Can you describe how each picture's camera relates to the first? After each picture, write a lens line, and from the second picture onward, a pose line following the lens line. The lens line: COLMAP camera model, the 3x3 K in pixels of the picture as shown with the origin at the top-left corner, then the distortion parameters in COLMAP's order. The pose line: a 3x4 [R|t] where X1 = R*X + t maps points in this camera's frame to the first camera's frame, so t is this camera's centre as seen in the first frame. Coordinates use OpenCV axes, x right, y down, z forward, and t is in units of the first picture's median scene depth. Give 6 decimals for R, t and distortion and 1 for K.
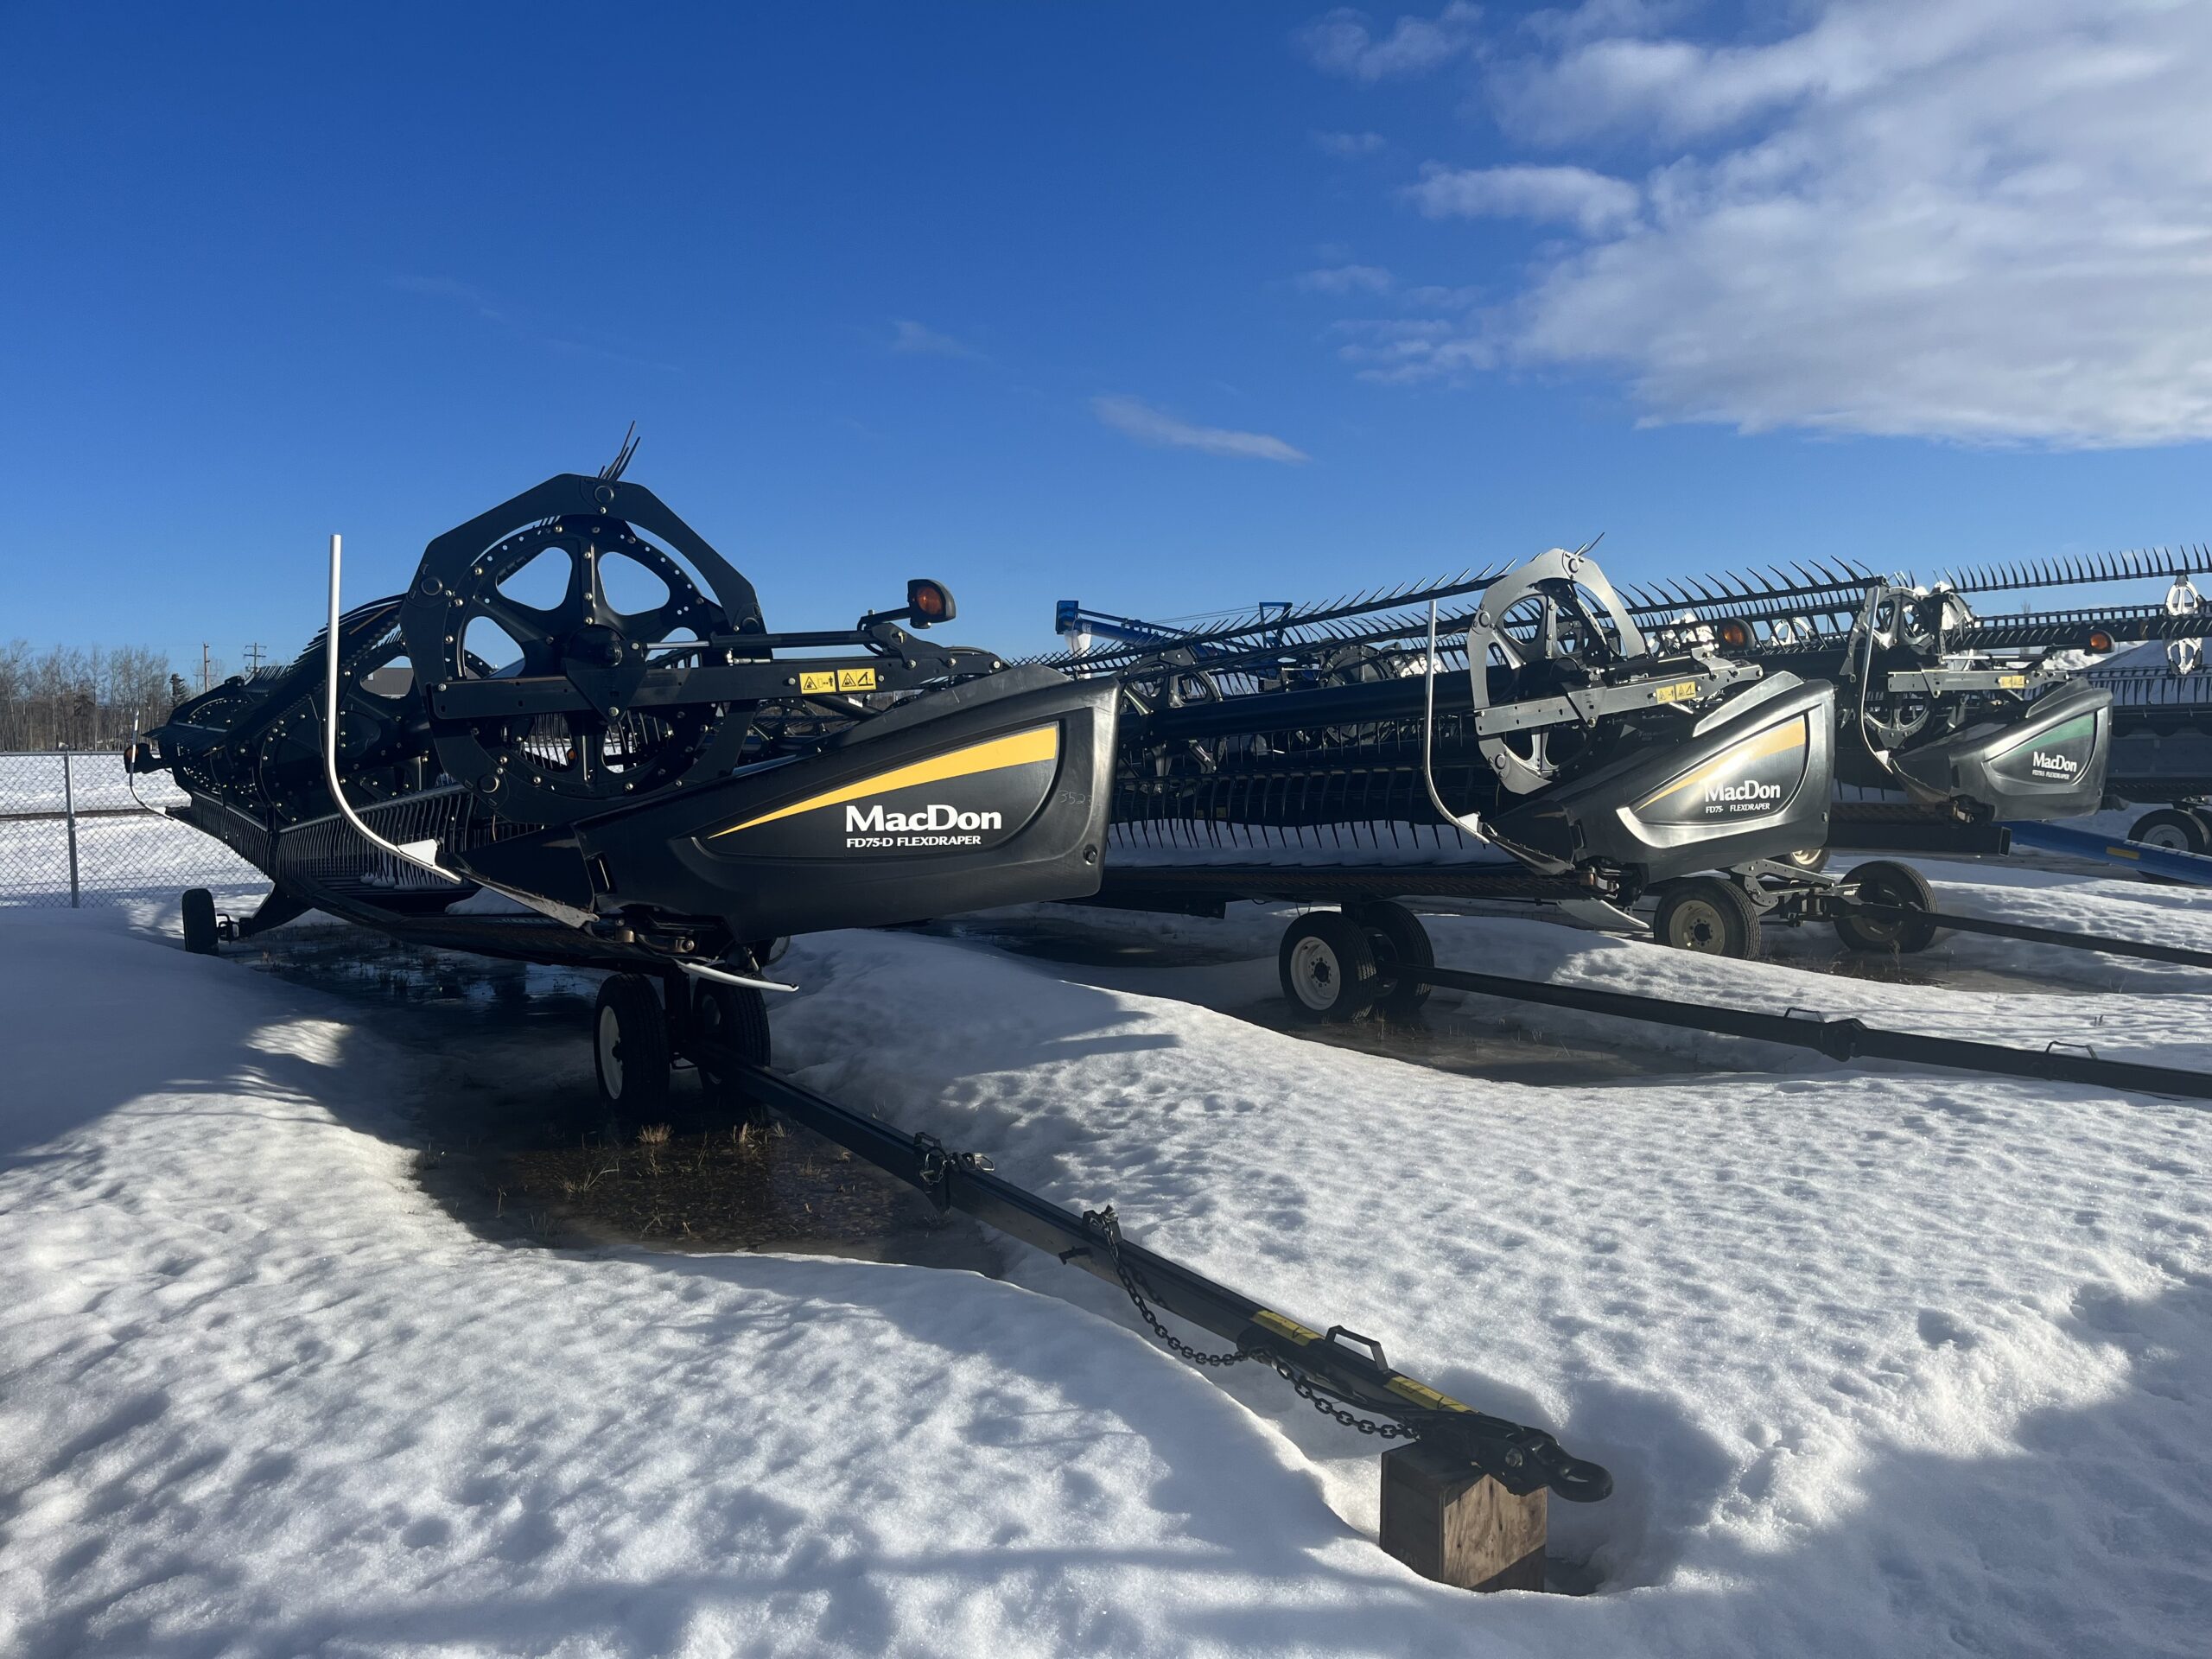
lens RADIAL K [[1619.9, 0, 1106.0], [0, 1619.9, 829.5], [0, 0, 1]] dist [0.050516, -0.076531]
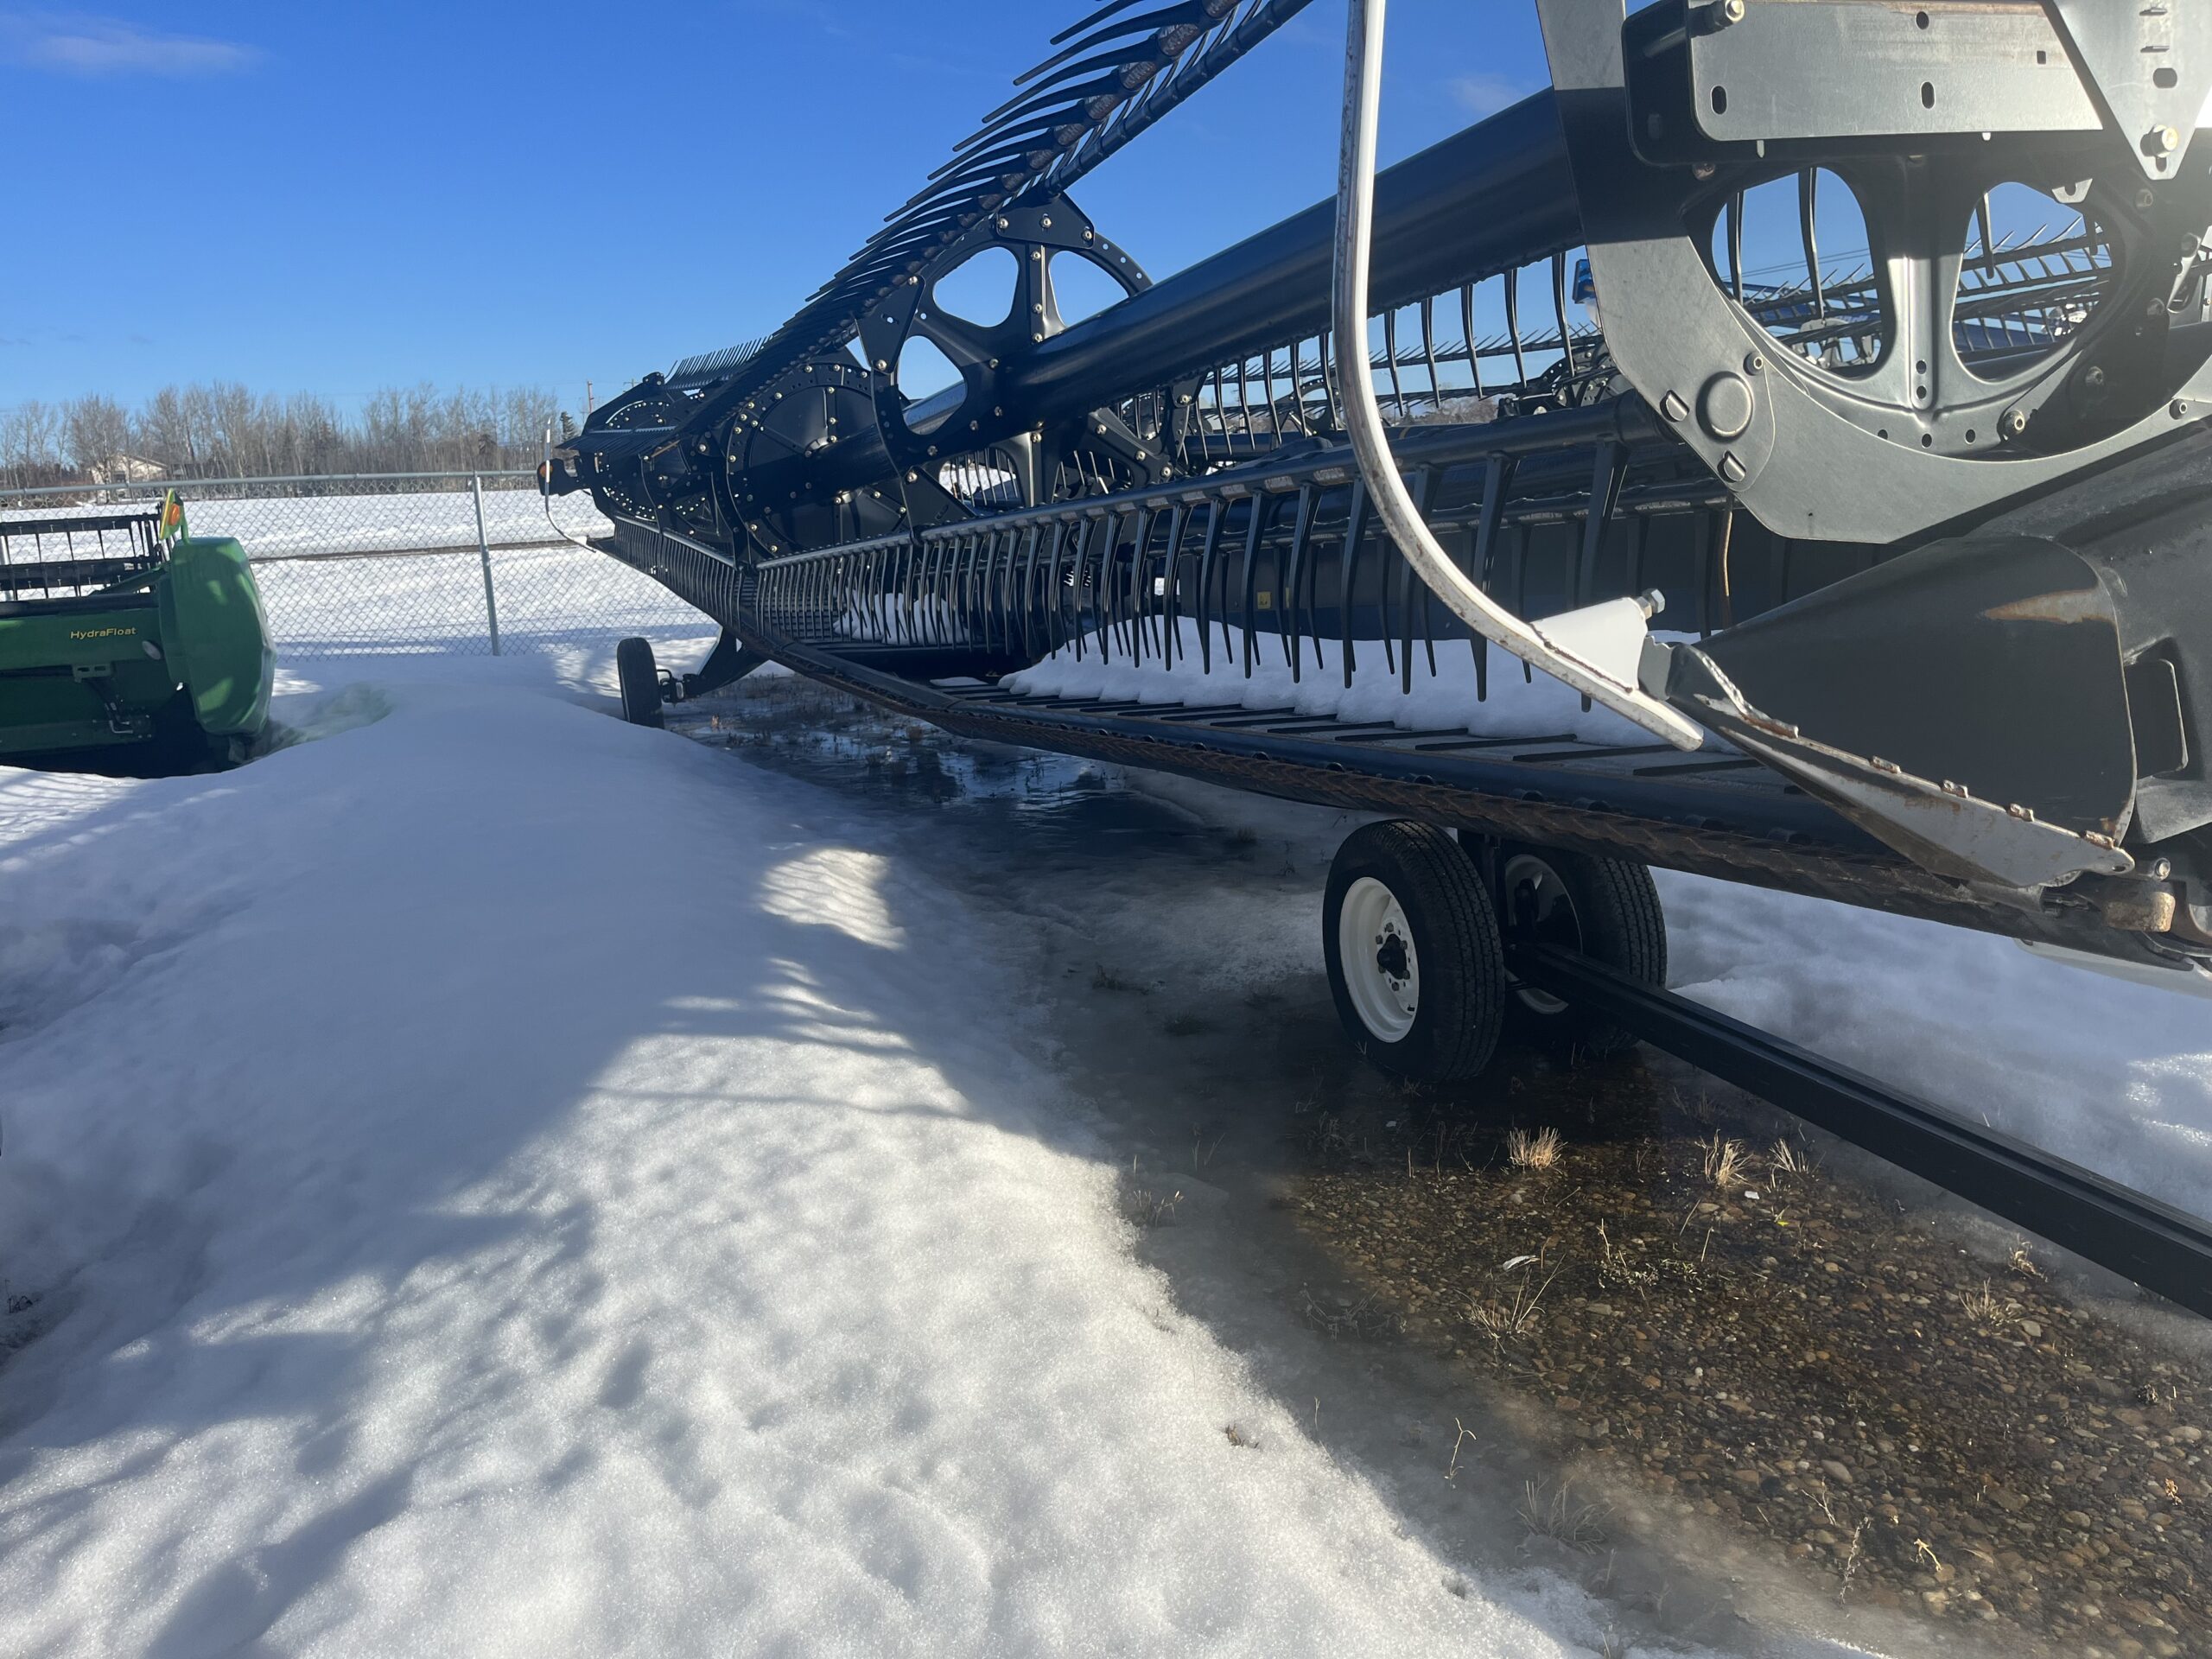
lens RADIAL K [[1619.9, 0, 1106.0], [0, 1619.9, 829.5], [0, 0, 1]] dist [0.050516, -0.076531]
pose [[0.978944, 0.023904, -0.202724, -0.170192], [0.010022, 0.986294, 0.164692, -0.000639], [0.203883, -0.163256, 0.965287, 0.268156]]
